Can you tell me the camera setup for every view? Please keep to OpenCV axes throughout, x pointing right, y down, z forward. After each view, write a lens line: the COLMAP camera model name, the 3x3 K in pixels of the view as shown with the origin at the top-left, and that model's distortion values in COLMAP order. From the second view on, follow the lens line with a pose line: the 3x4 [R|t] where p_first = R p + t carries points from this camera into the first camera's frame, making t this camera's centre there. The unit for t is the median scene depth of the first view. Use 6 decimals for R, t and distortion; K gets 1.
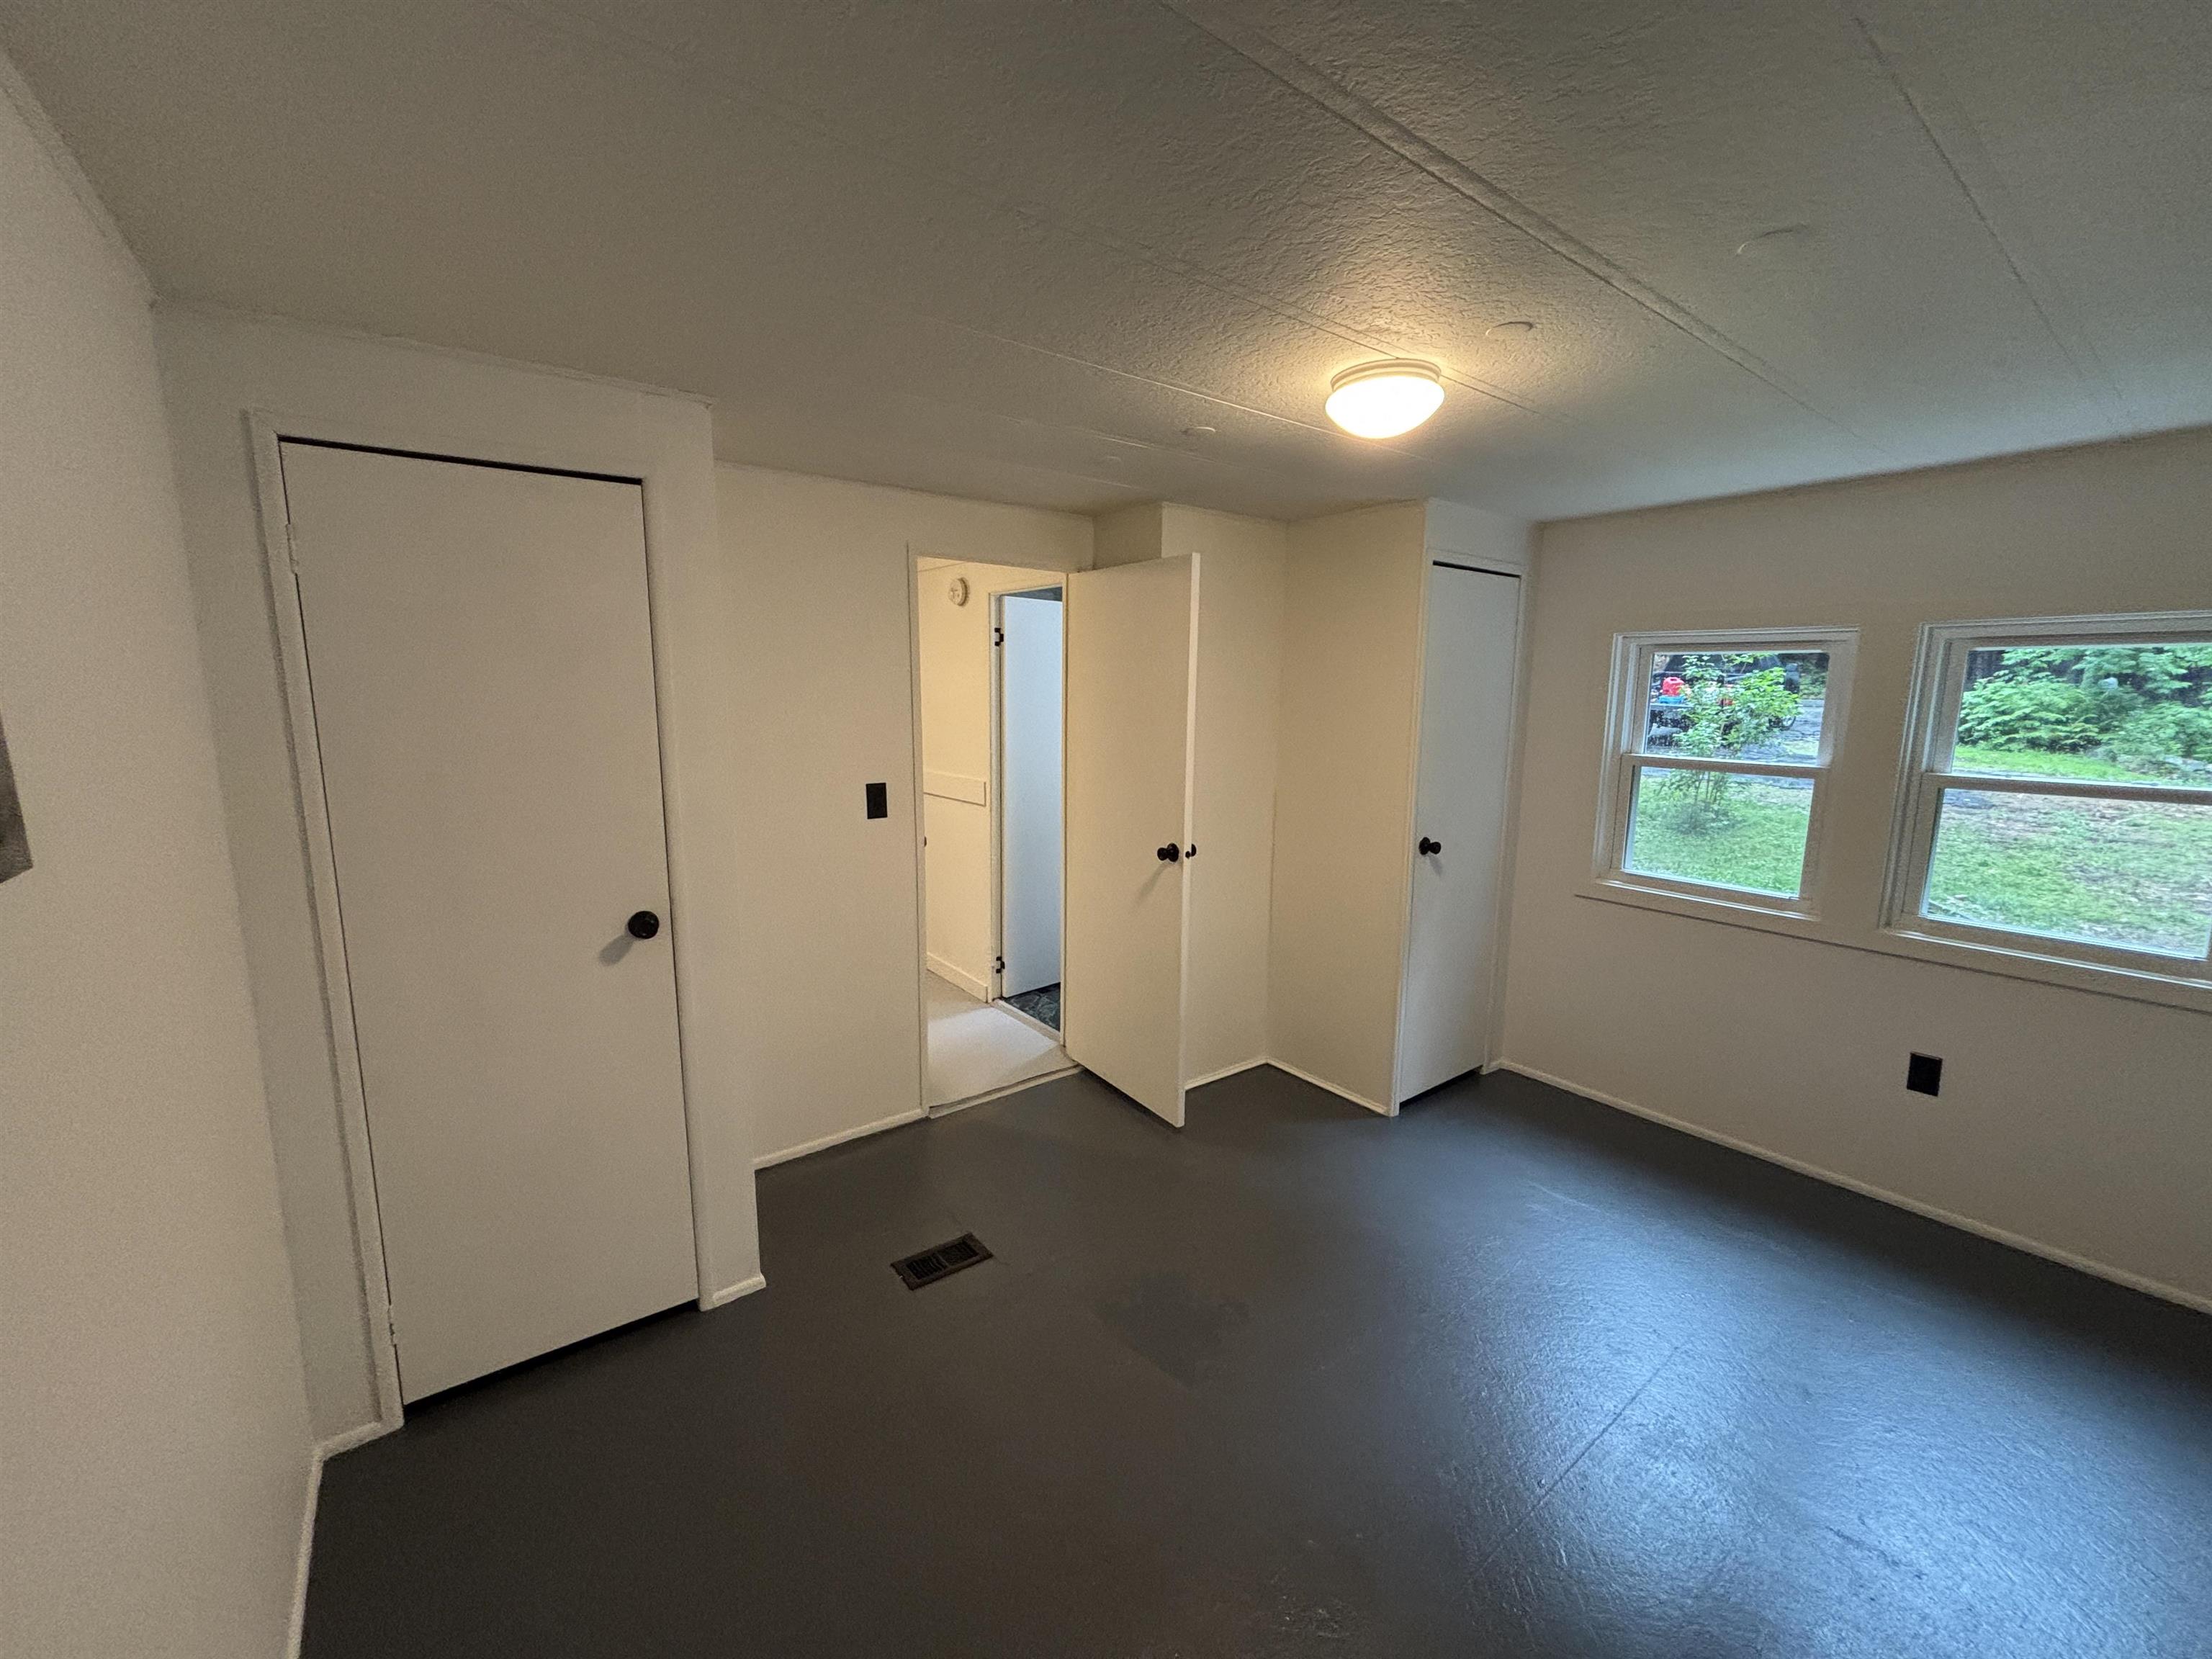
lens RADIAL K [[894.0, 0, 1114.5], [0, 894.0, 829.1], [0, 0, 1]] dist [-0.000452, -0.000027]
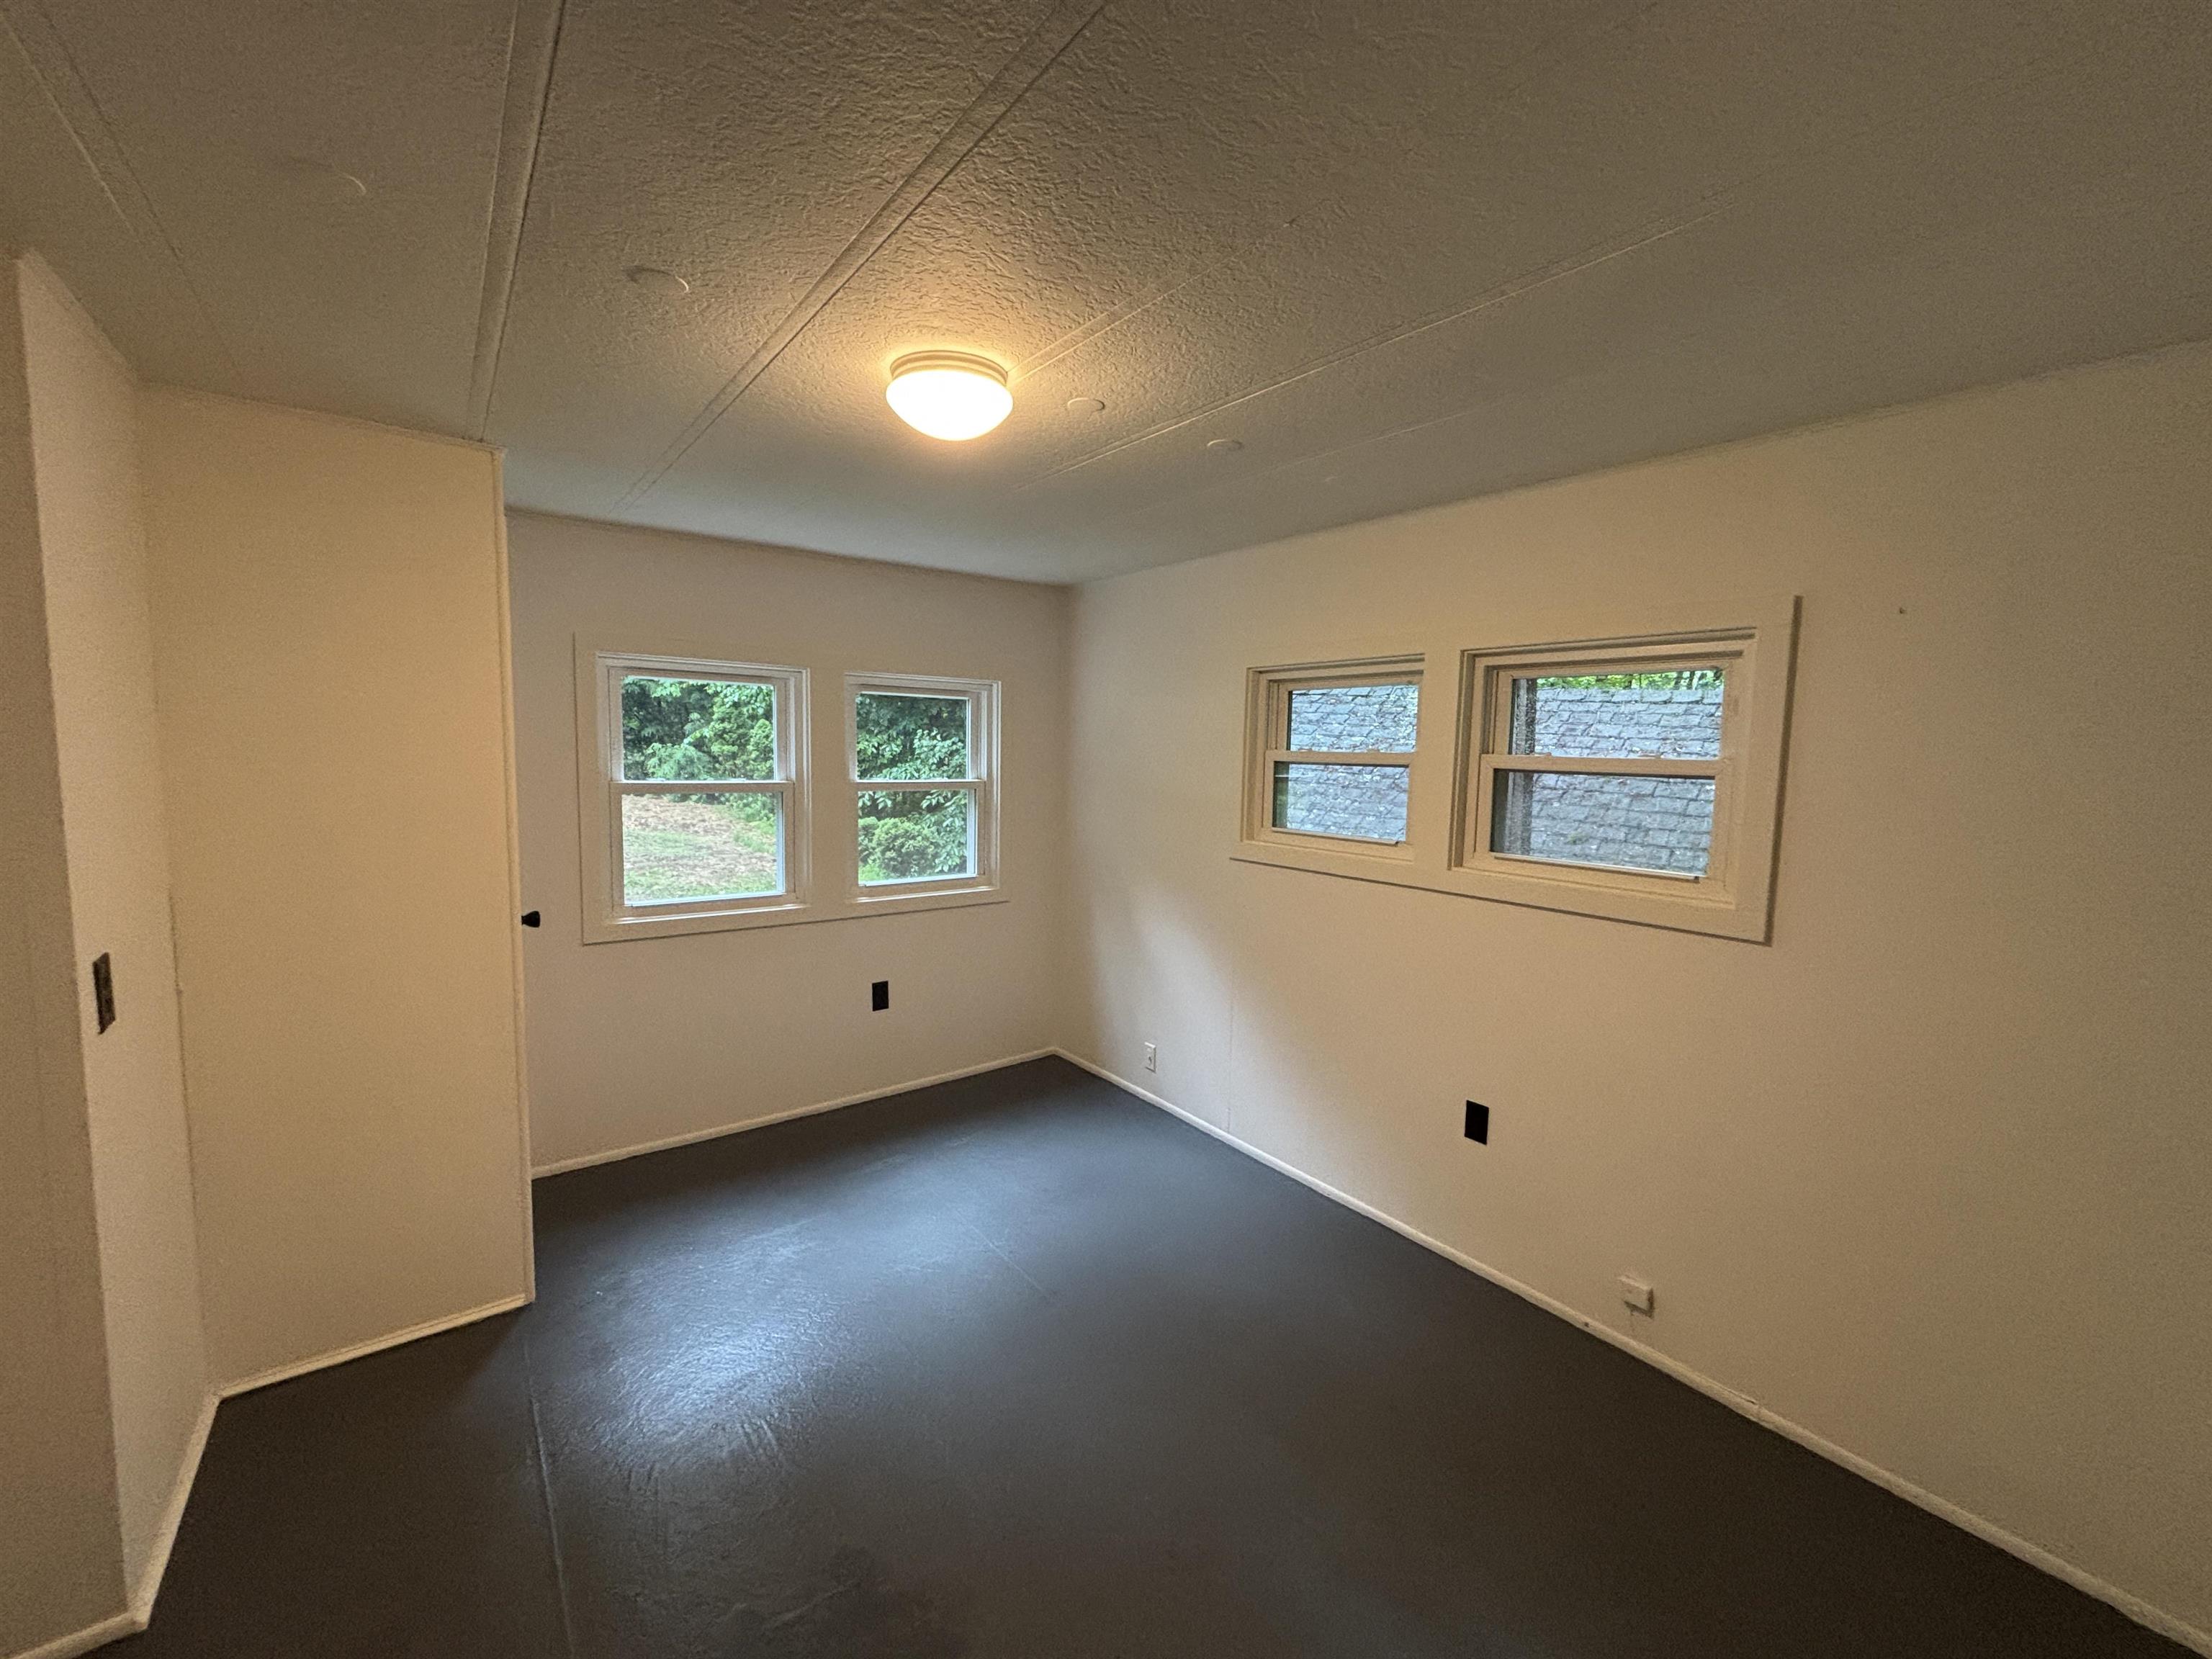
lens RADIAL K [[894.0, 0, 1113.9], [0, 894.0, 828.4], [0, 0, 1]] dist [-0.000452, -0.000027]
pose [[0.008860, -0.113769, 0.993468, -0.362561], [0.126355, 0.985671, 0.111749, -0.076116], [-0.991945, 0.124540, 0.023109, 0.473292]]
